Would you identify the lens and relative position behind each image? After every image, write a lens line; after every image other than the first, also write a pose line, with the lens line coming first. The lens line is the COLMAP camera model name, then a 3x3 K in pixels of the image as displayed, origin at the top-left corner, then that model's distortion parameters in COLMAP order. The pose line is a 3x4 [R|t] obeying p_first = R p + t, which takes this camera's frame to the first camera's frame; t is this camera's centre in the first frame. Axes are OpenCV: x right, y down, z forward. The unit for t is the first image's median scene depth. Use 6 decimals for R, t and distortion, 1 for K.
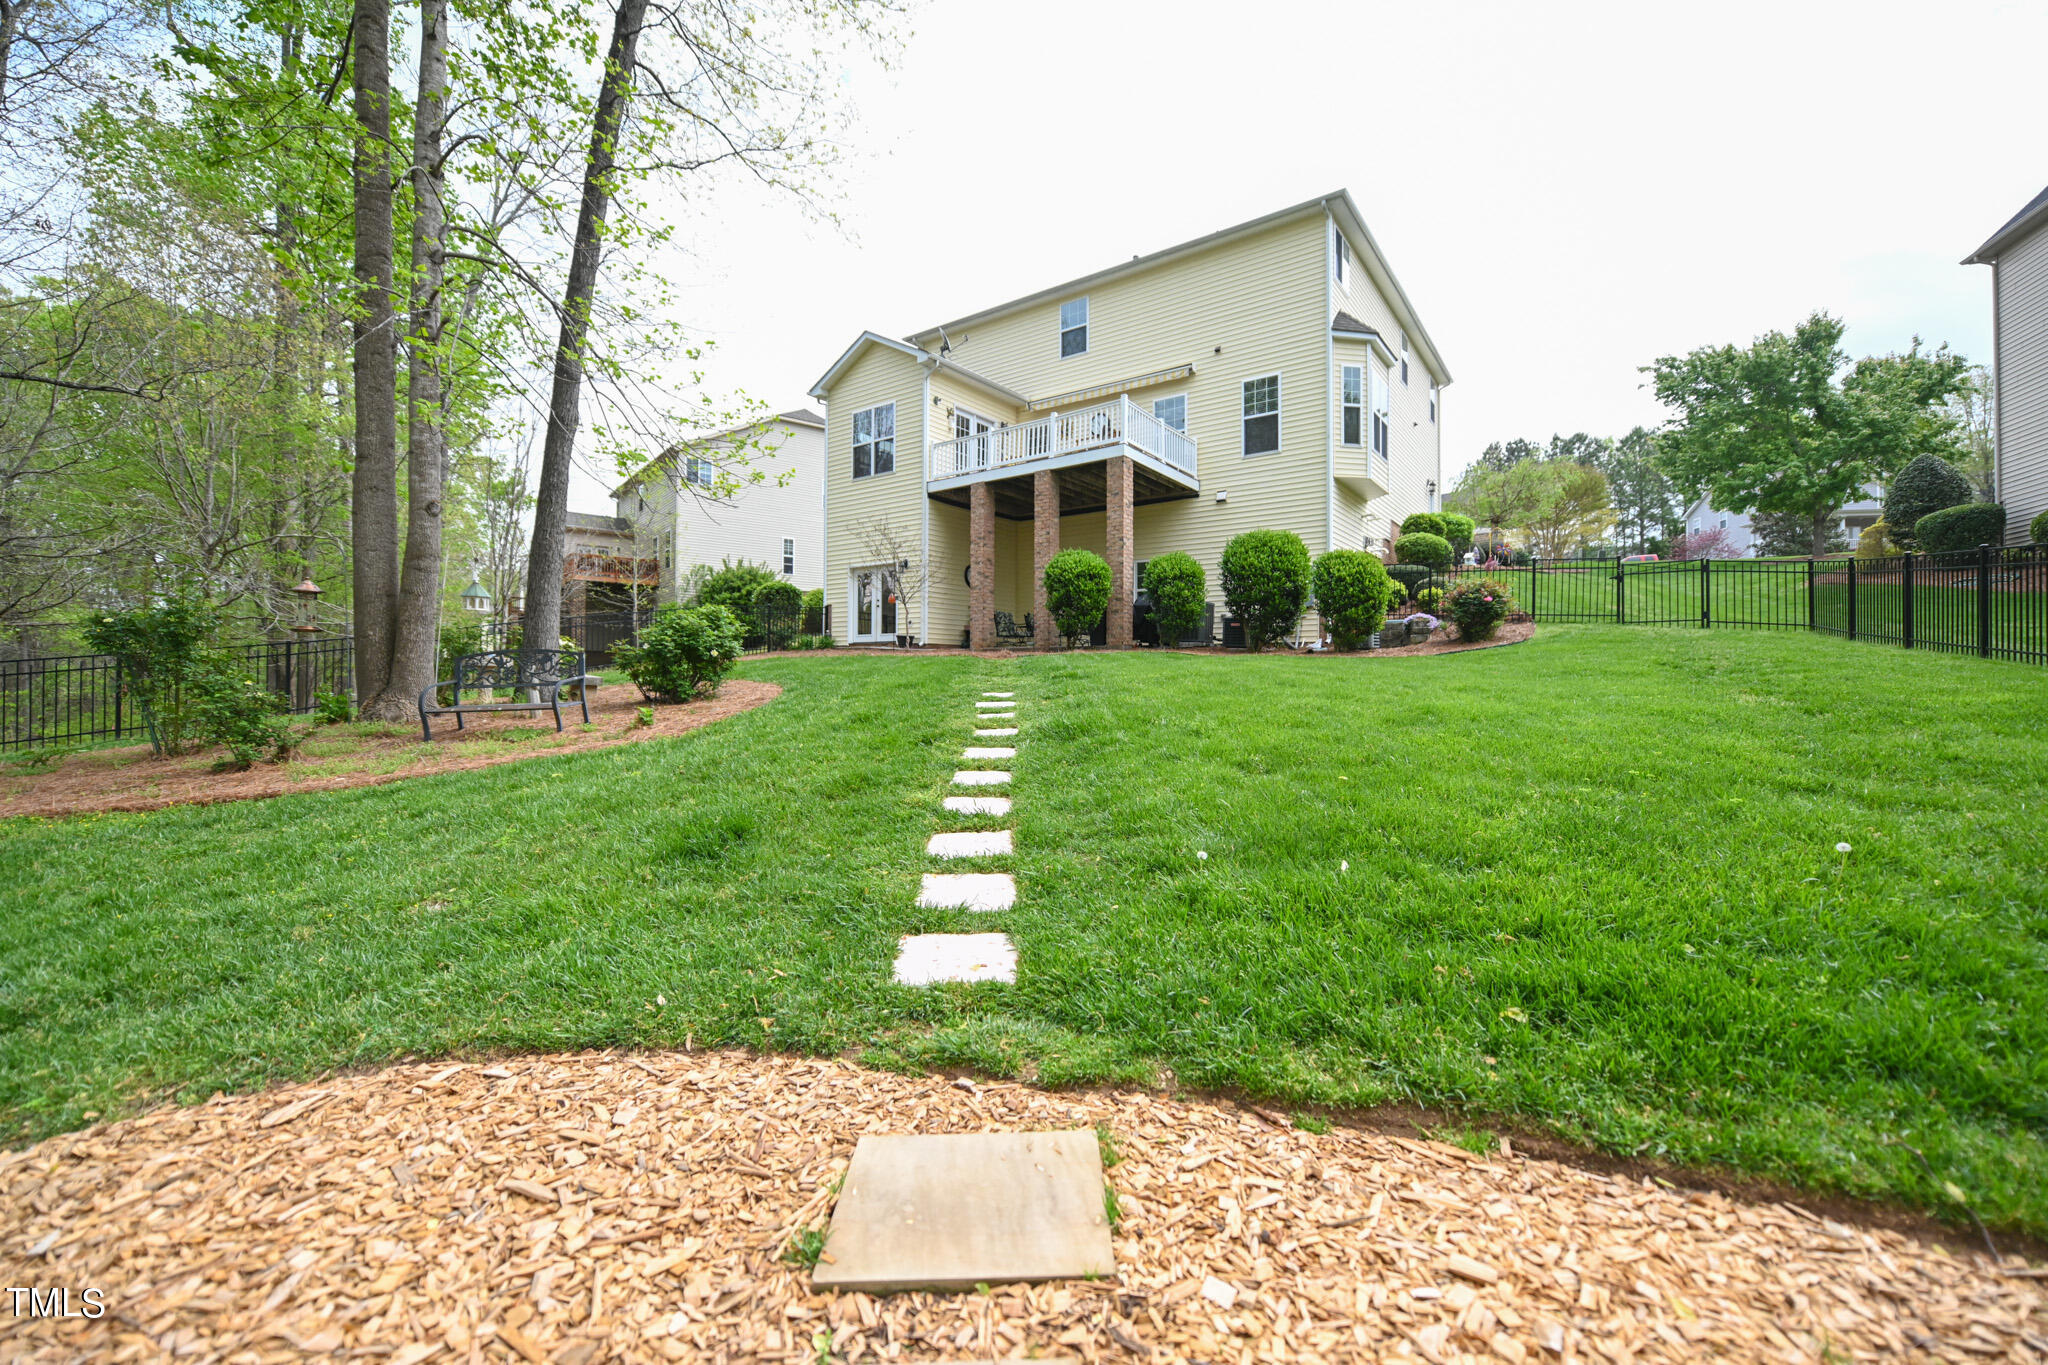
lens RADIAL K [[816.9, 0, 1021.7], [0, 816.9, 669.7], [0, 0, 1]] dist [-0.008409, -0.000251]
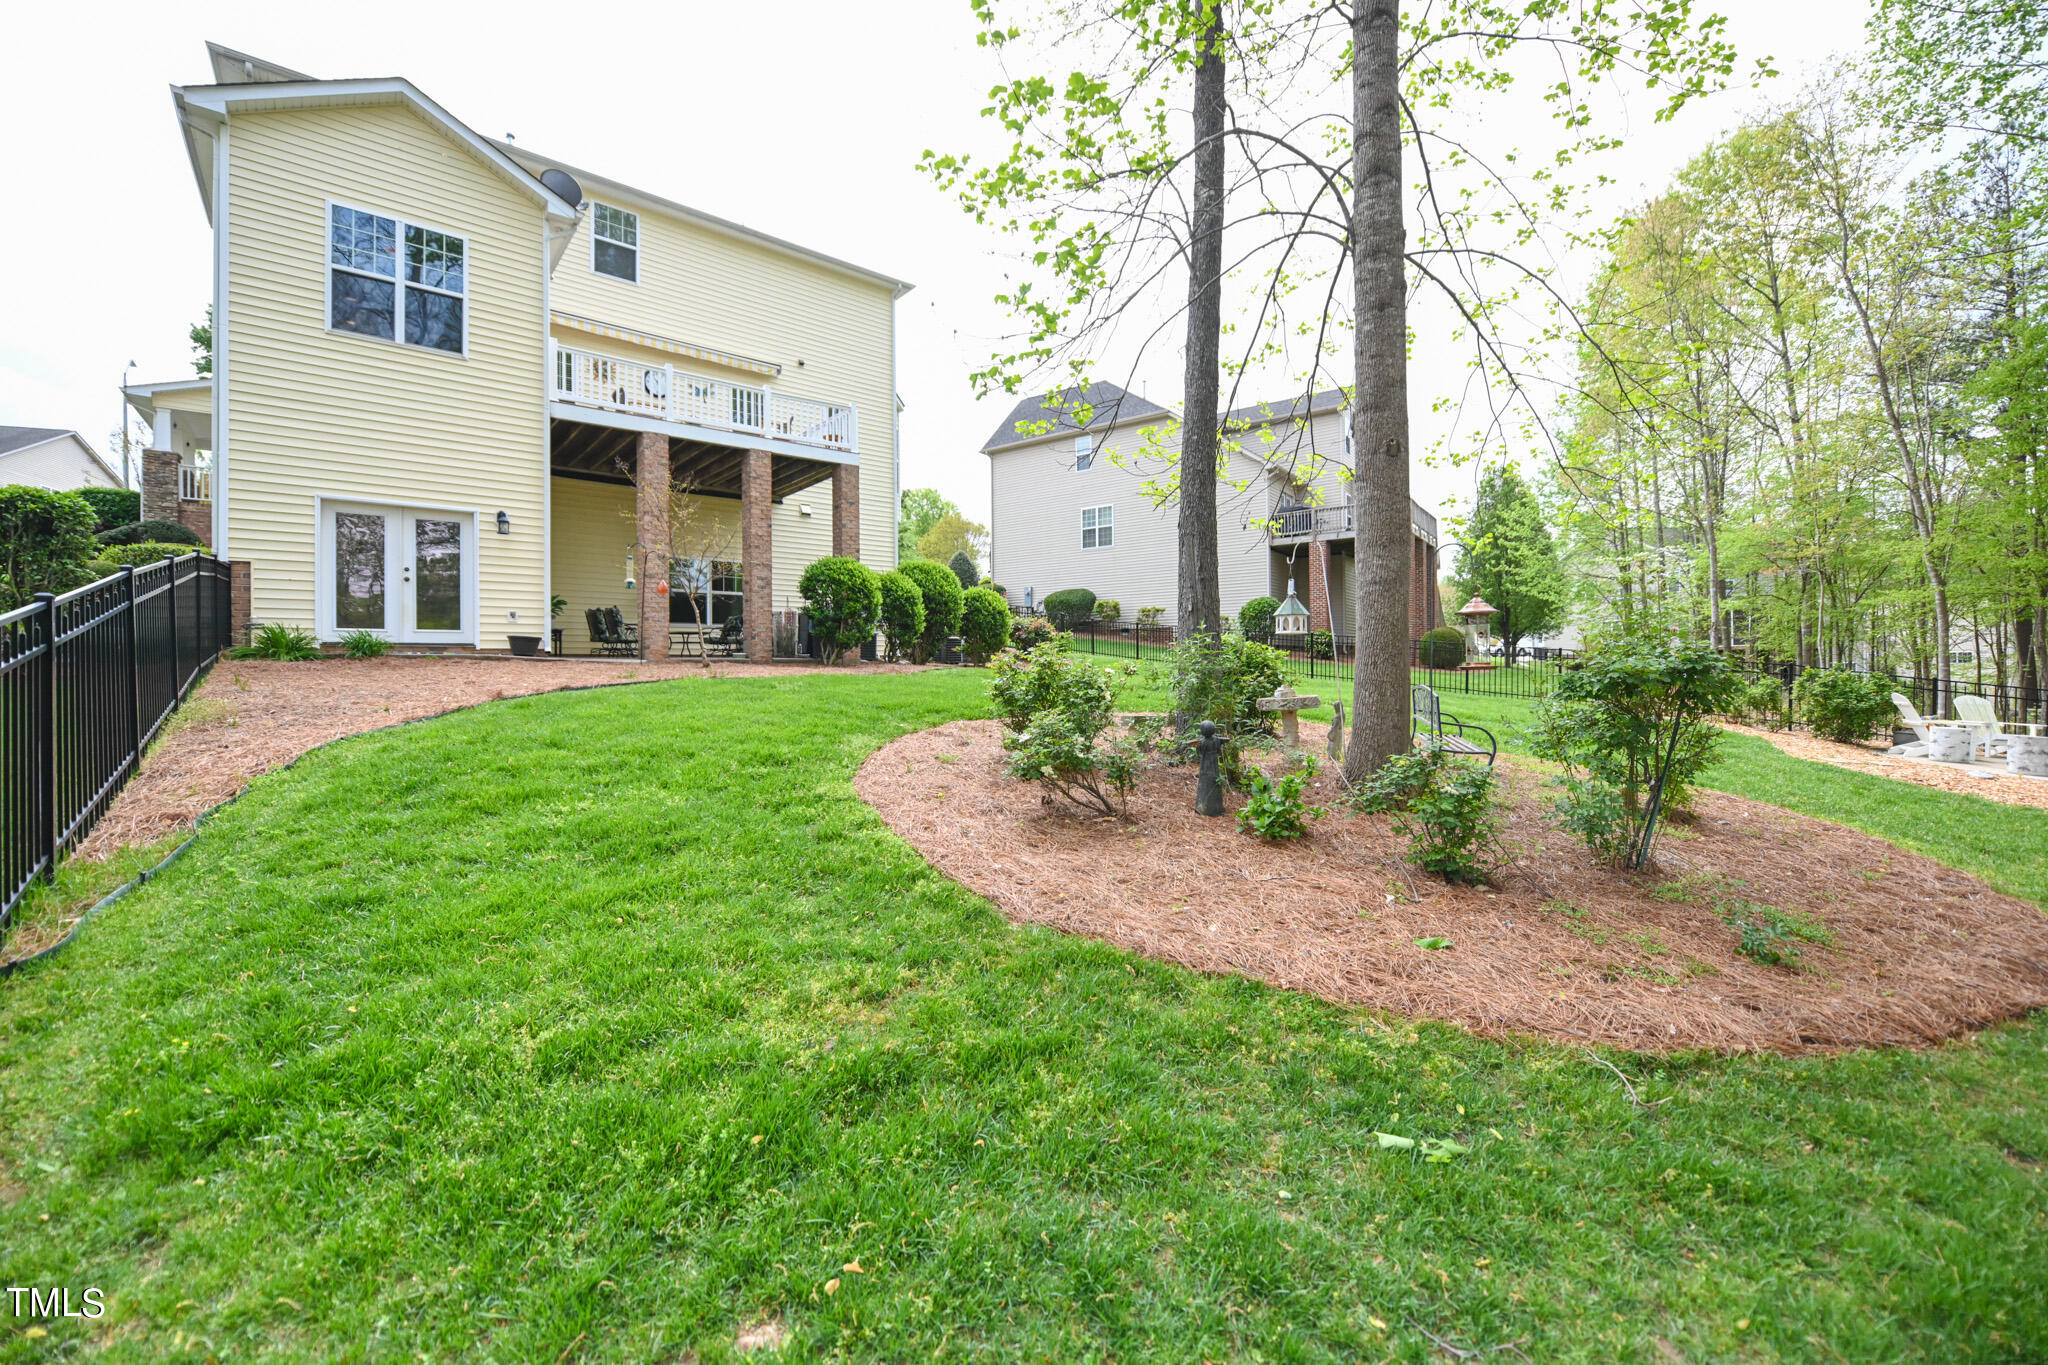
lens RADIAL K [[816.9, 0, 1021.7], [0, 816.9, 669.7], [0, 0, 1]] dist [-0.008409, -0.000251]
pose [[0.212897, -0.013174, 0.976986, -0.651683], [-0.006362, 0.999869, 0.014869, -0.028437], [-0.977054, -0.009381, 0.212785, 0.486799]]
